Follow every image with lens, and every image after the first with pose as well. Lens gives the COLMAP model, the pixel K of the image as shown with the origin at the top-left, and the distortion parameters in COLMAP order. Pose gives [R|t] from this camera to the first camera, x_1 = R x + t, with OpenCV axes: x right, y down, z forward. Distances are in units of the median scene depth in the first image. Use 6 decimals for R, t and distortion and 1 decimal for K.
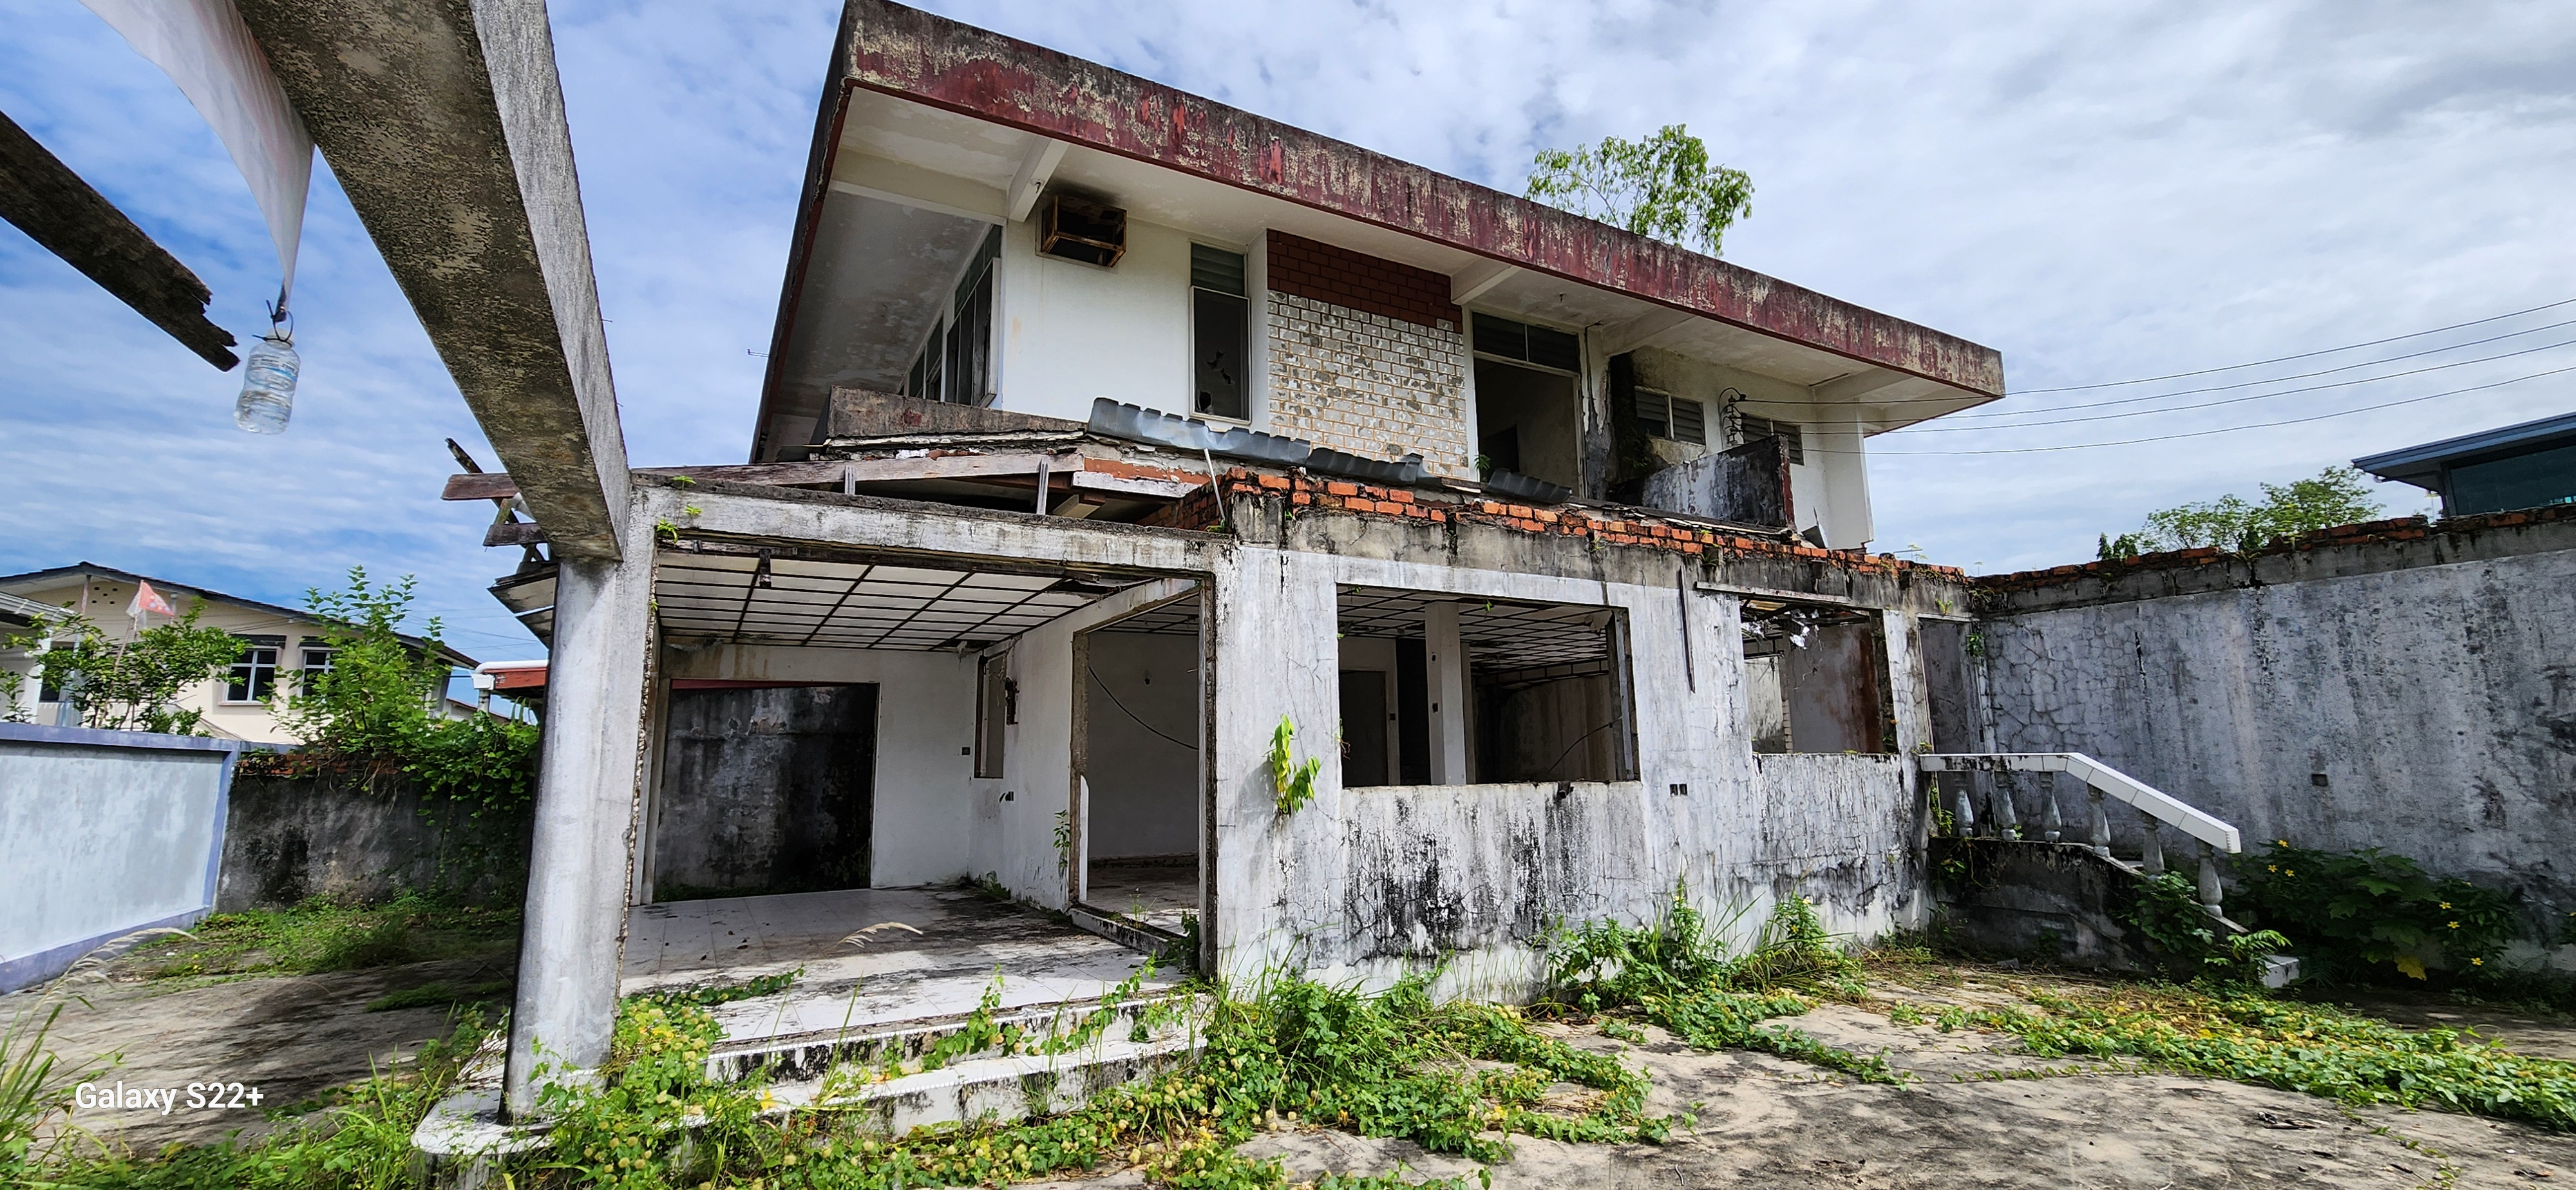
lens RADIAL K [[1048.3, 0, 1276.1], [0, 1048.3, 584.6], [0, 0, 1]] dist [0.002670, -0.004377]
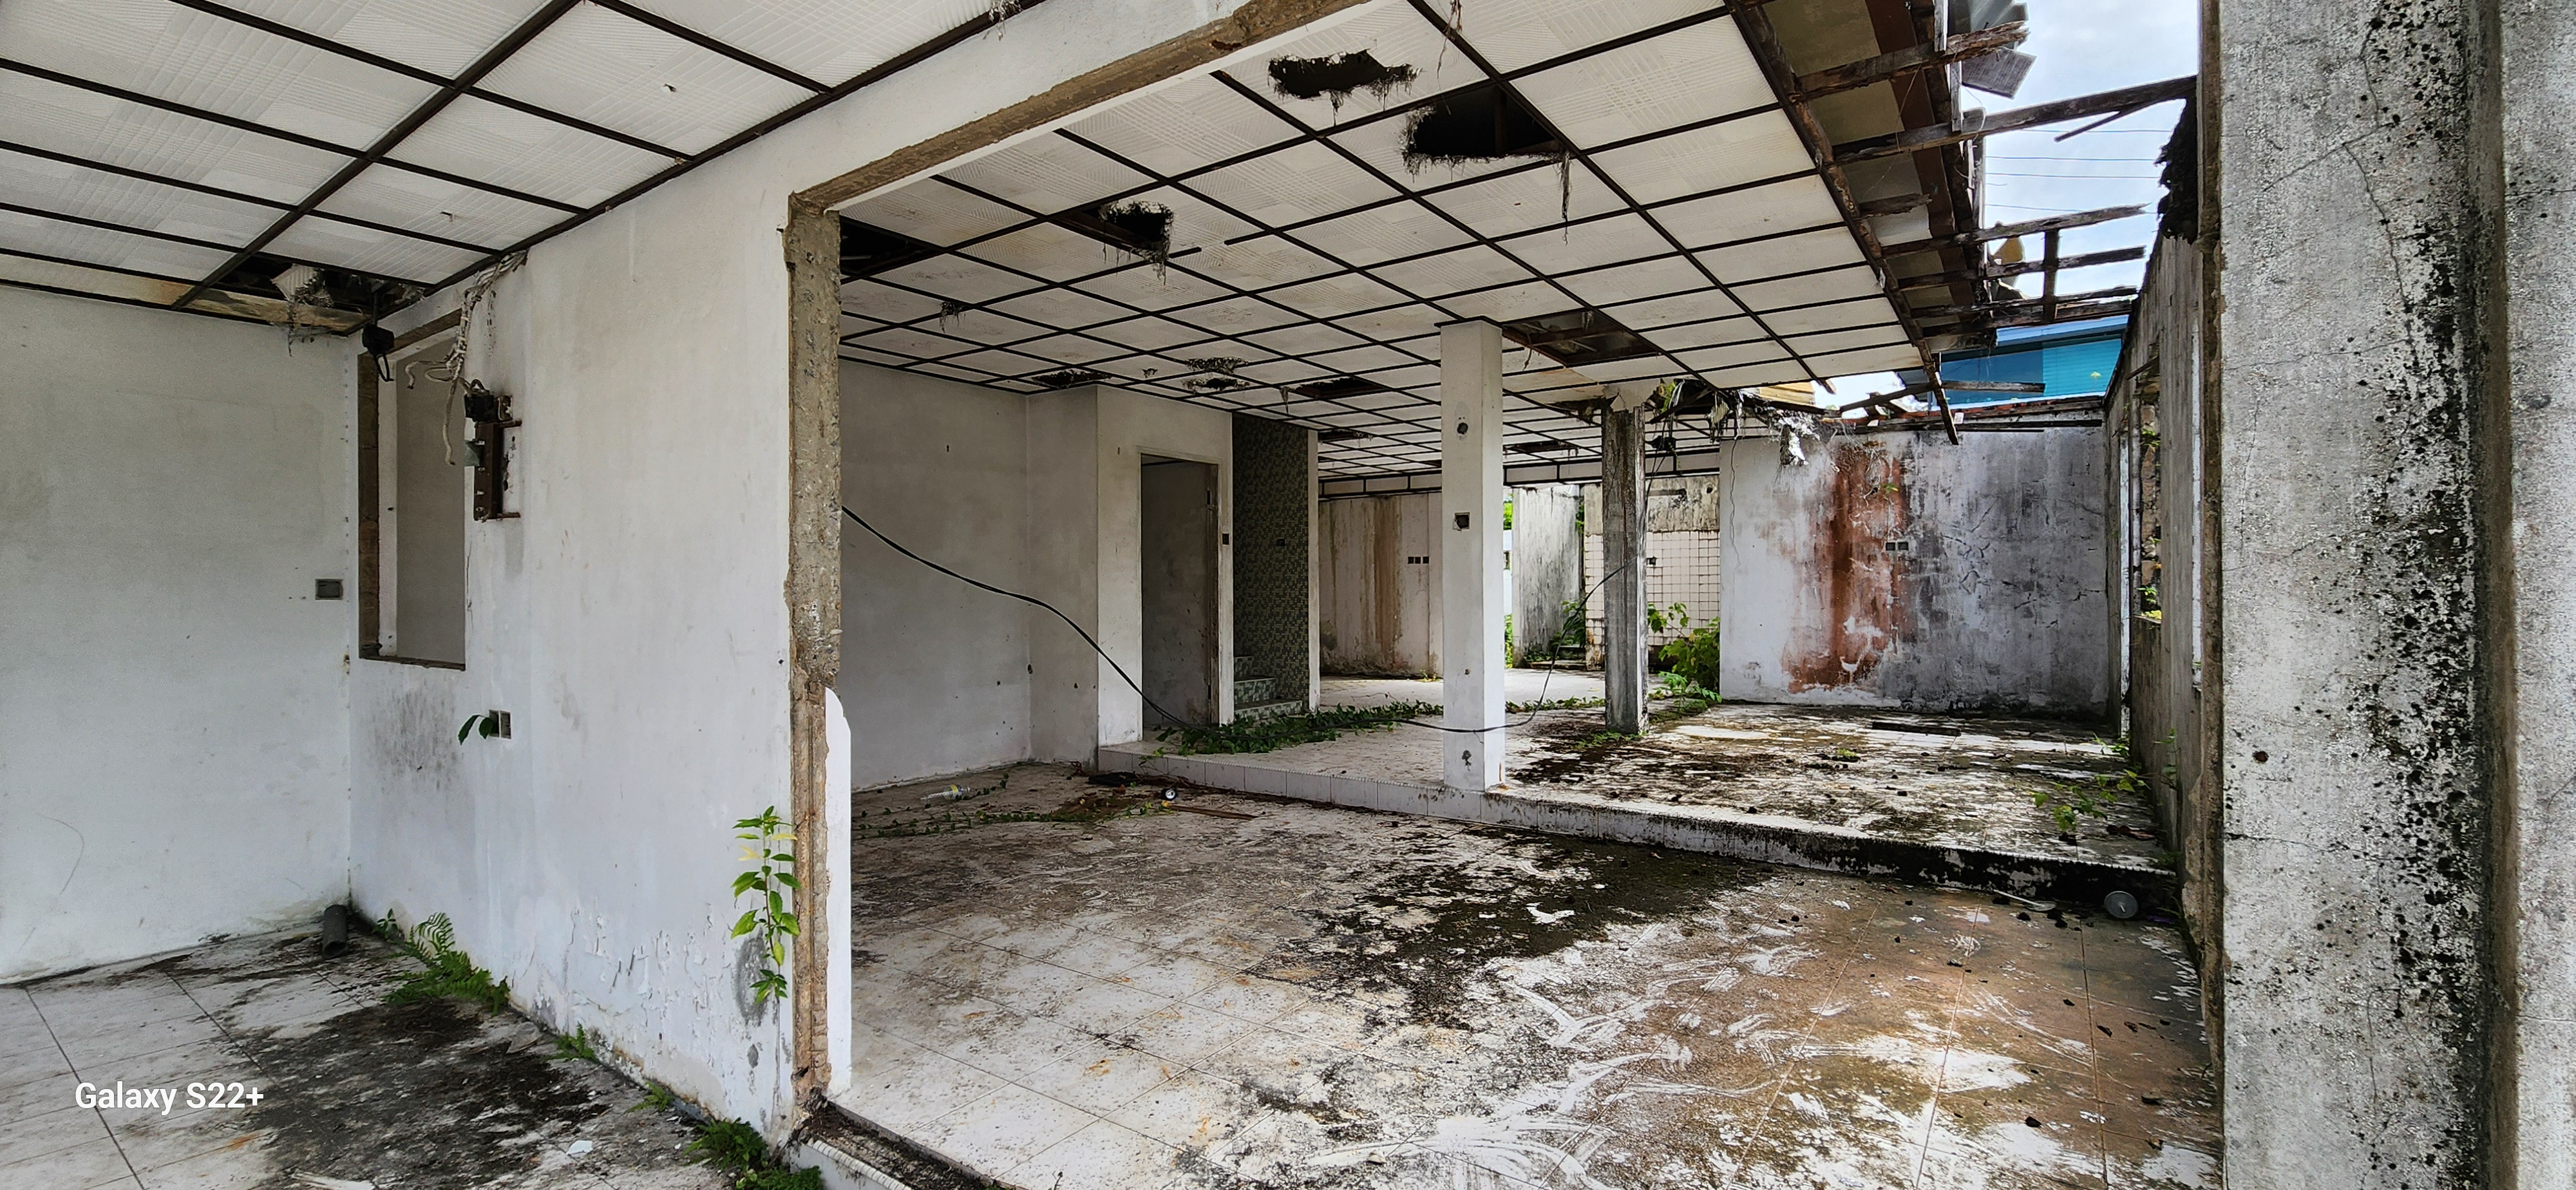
lens RADIAL K [[1048.3, 0, 1289.6], [0, 1048.3, 591.4], [0, 0, 1]] dist [0.002670, -0.004377]
pose [[0.899985, 0.010437, 0.435795, -0.209815], [-0.082154, 0.985860, 0.146050, 0.106938], [-0.428109, -0.167245, 0.888117, 0.728023]]
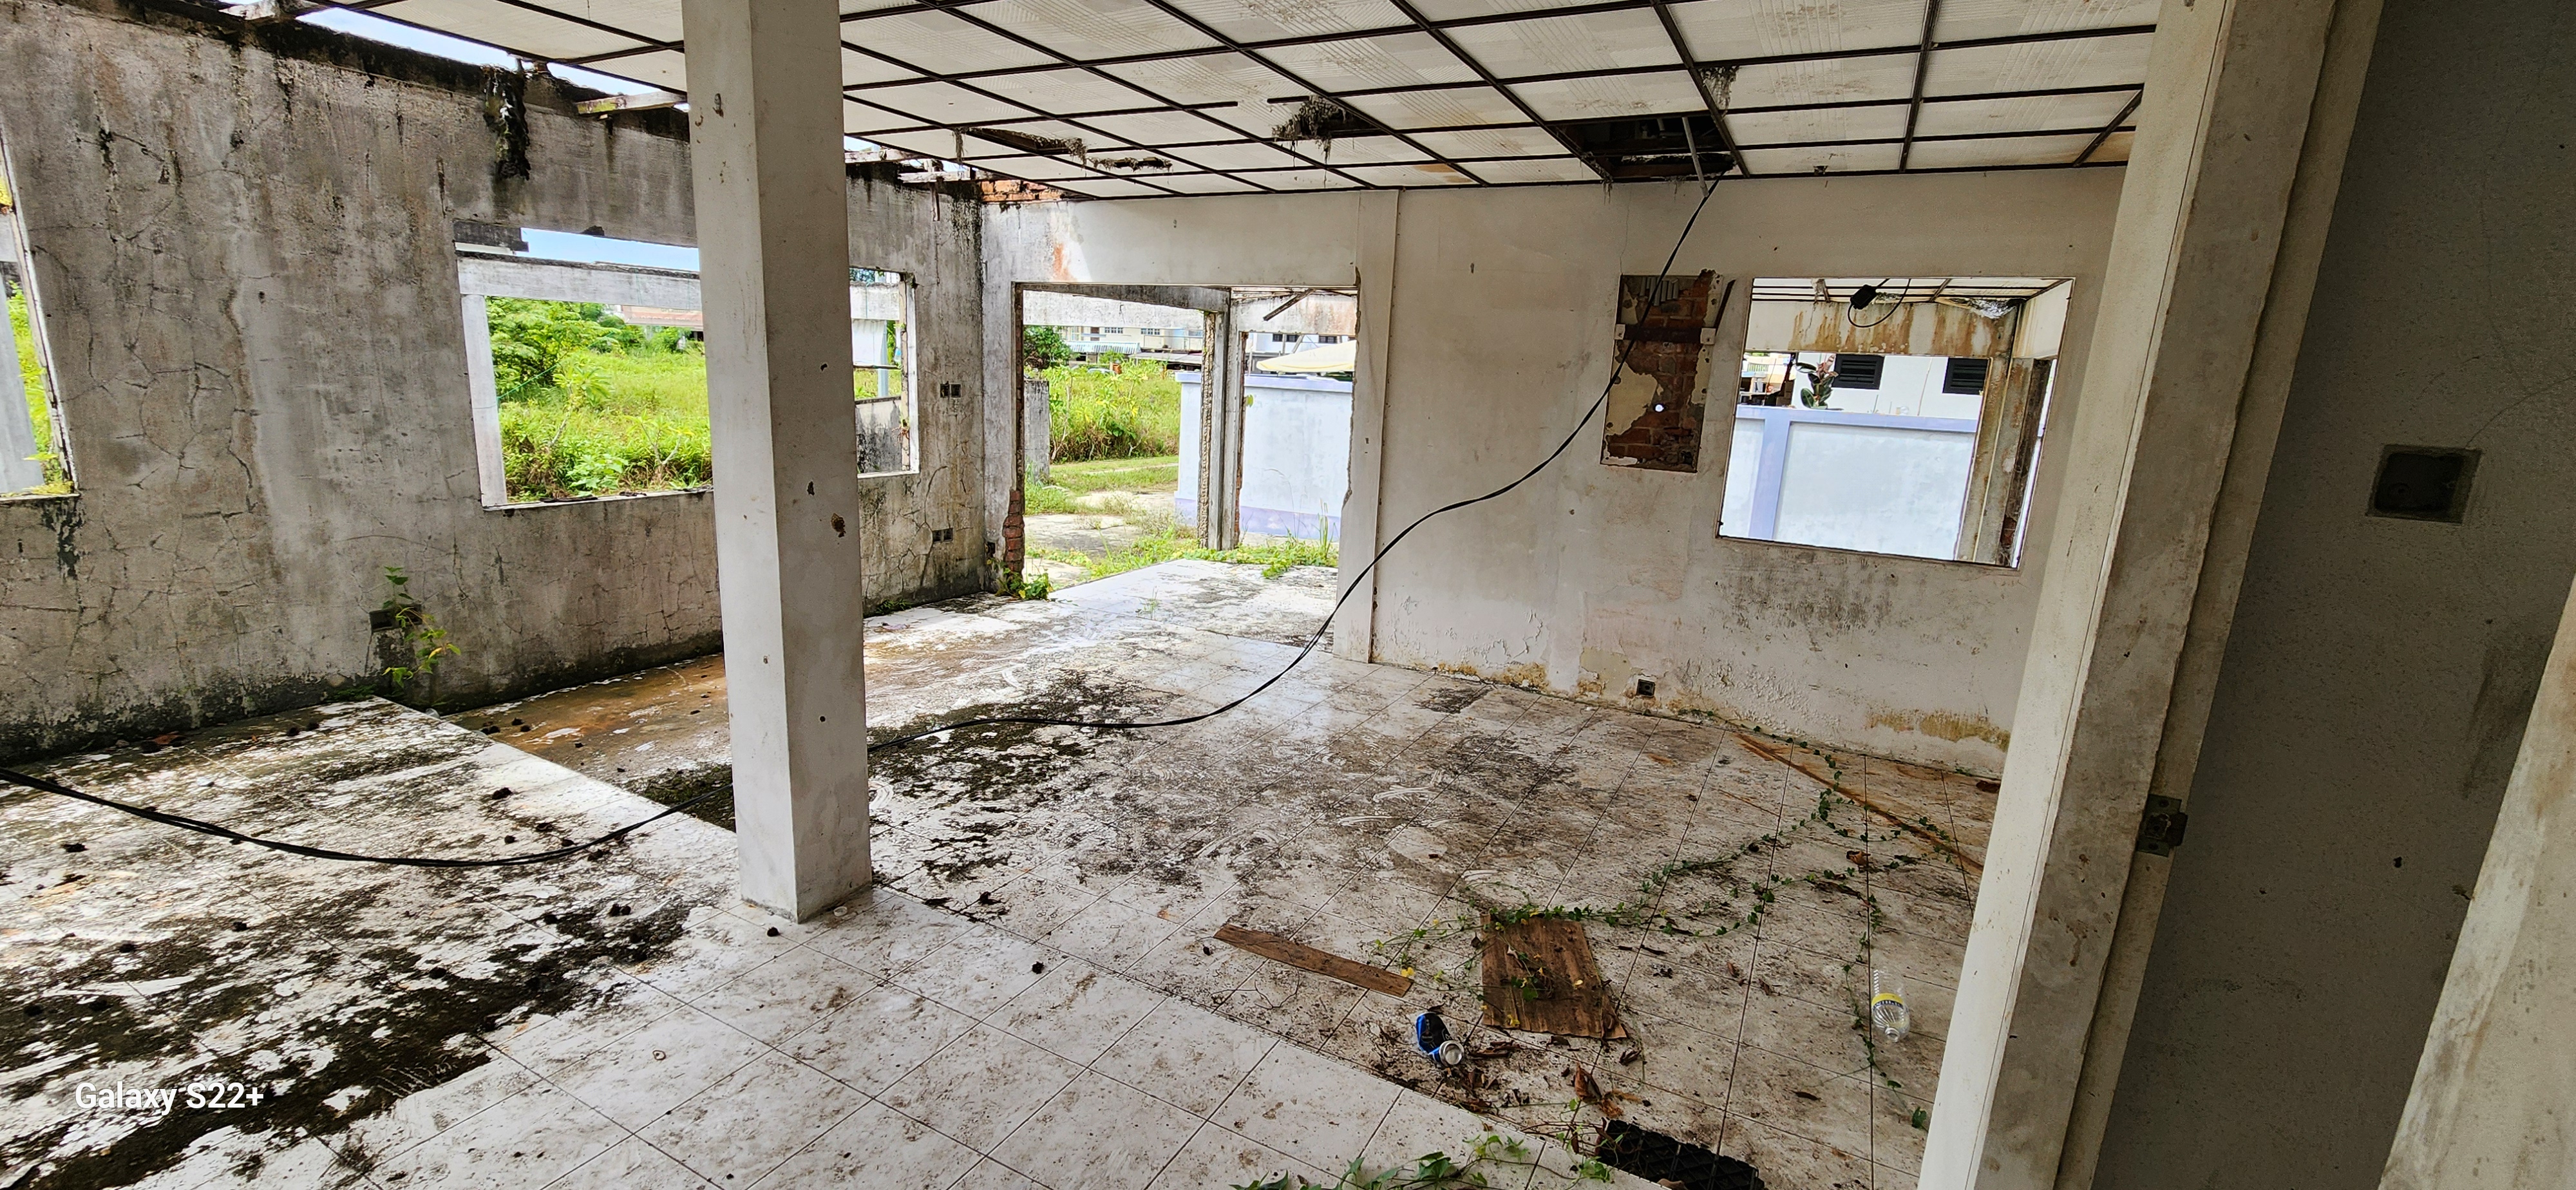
lens RADIAL K [[1048.3, 0, 1285.2], [0, 1048.3, 594.9], [0, 0, 1]] dist [0.002670, -0.004377]
pose [[-0.835940, 0.095490, -0.540450, 0.398770], [0.059542, 0.994714, 0.083657, 0.229052], [0.545581, 0.037753, -0.837207, 1.961870]]
